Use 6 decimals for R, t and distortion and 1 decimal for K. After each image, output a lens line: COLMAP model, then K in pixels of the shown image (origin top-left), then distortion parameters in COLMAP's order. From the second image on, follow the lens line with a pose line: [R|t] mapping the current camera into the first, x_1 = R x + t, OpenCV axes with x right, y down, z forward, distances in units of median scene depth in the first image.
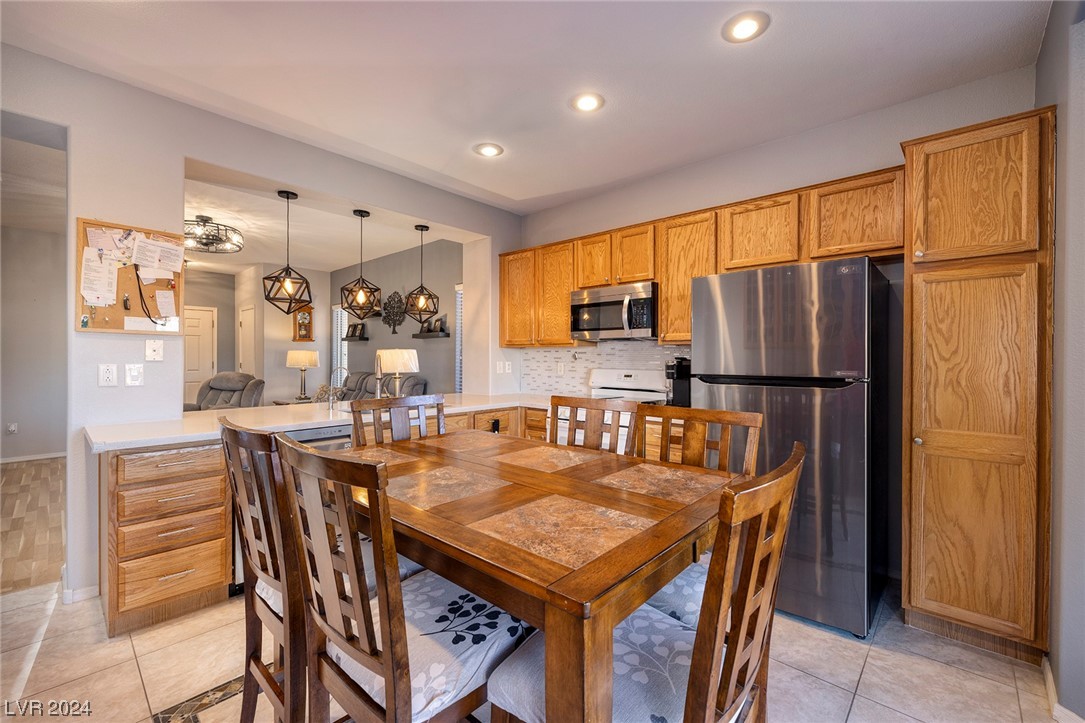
lens RADIAL K [[462.1, 0, 553.2], [0, 462.1, 355.1], [0, 0, 1]] dist [-0.002439, 0.000176]
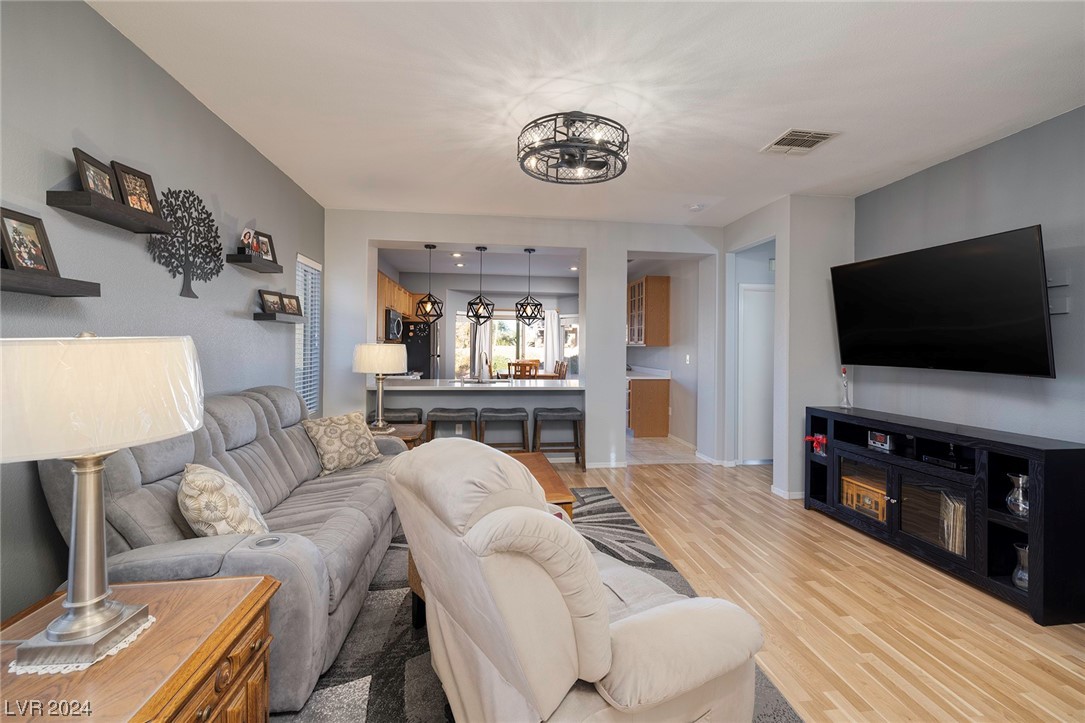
lens RADIAL K [[462.1, 0, 548.6], [0, 462.1, 351.1], [0, 0, 1]] dist [-0.002439, 0.000176]
pose [[-0.768198, -0.019804, 0.639906, -1.883742], [-0.018068, 0.999794, 0.009251, -0.020733], [-0.639957, -0.004455, -0.768398, 2.493658]]
